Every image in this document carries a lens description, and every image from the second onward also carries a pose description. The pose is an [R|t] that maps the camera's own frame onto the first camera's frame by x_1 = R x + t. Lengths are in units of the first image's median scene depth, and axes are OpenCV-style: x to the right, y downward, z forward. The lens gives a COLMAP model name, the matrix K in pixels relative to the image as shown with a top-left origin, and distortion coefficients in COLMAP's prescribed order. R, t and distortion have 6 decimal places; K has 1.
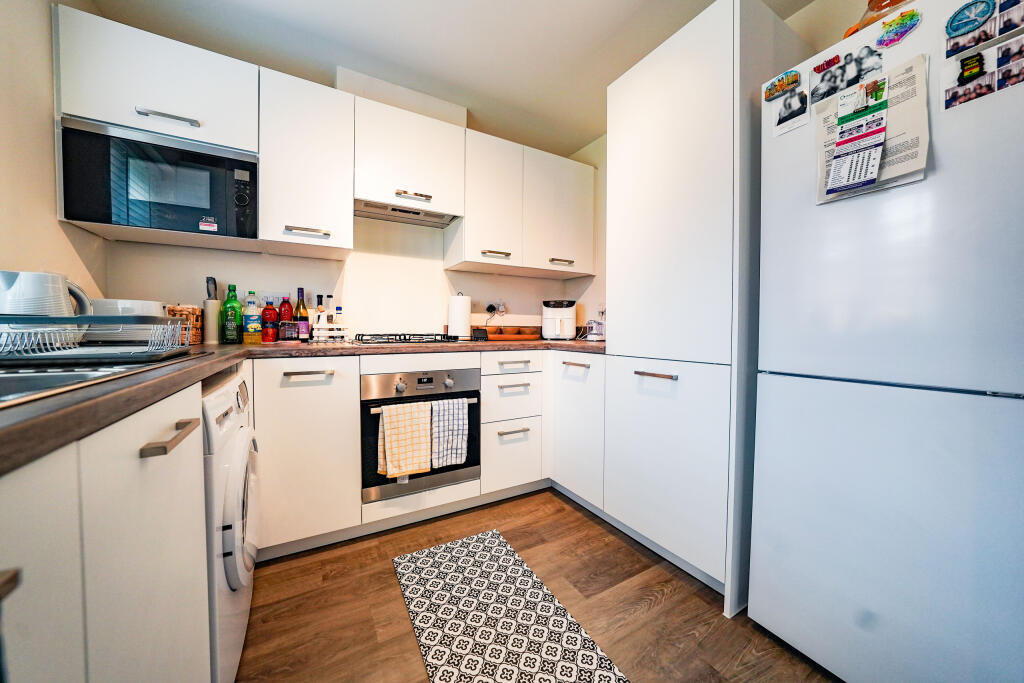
lens RADIAL K [[349.6, 0, 503.9], [0, 349.6, 339.6], [0, 0, 1]] dist [-0.018442, 0.000218]
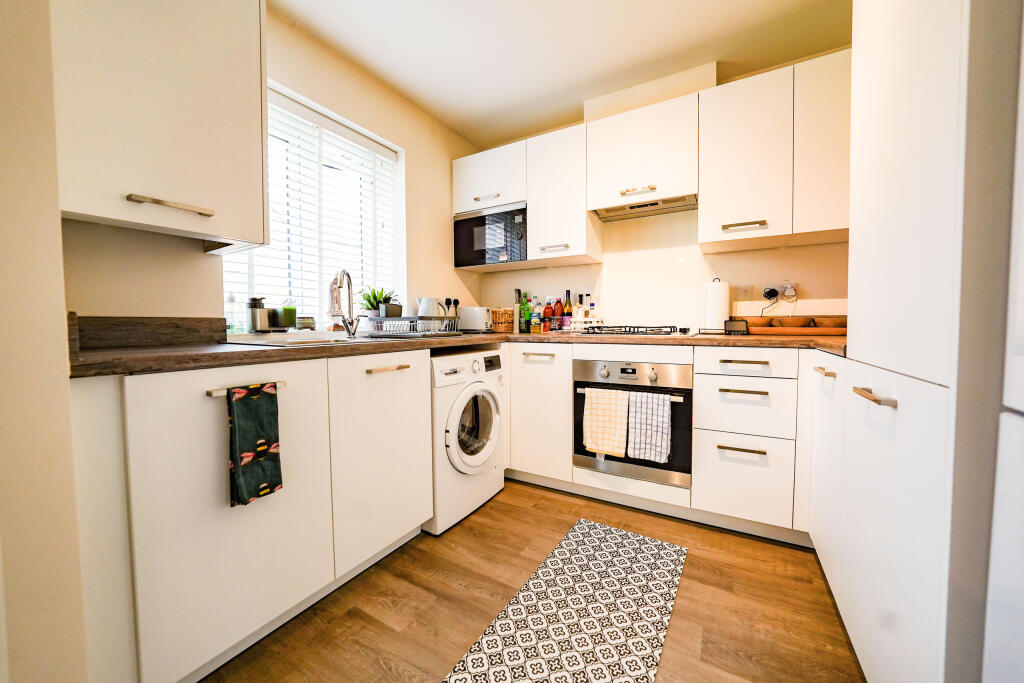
lens RADIAL K [[349.6, 0, 503.9], [0, 349.6, 339.6], [0, 0, 1]] dist [-0.018442, 0.000218]
pose [[0.518560, 0.030872, -0.854484, 0.460734], [-0.016549, 0.999523, 0.026069, 0.003937], [0.854881, 0.000623, 0.518824, 0.149910]]
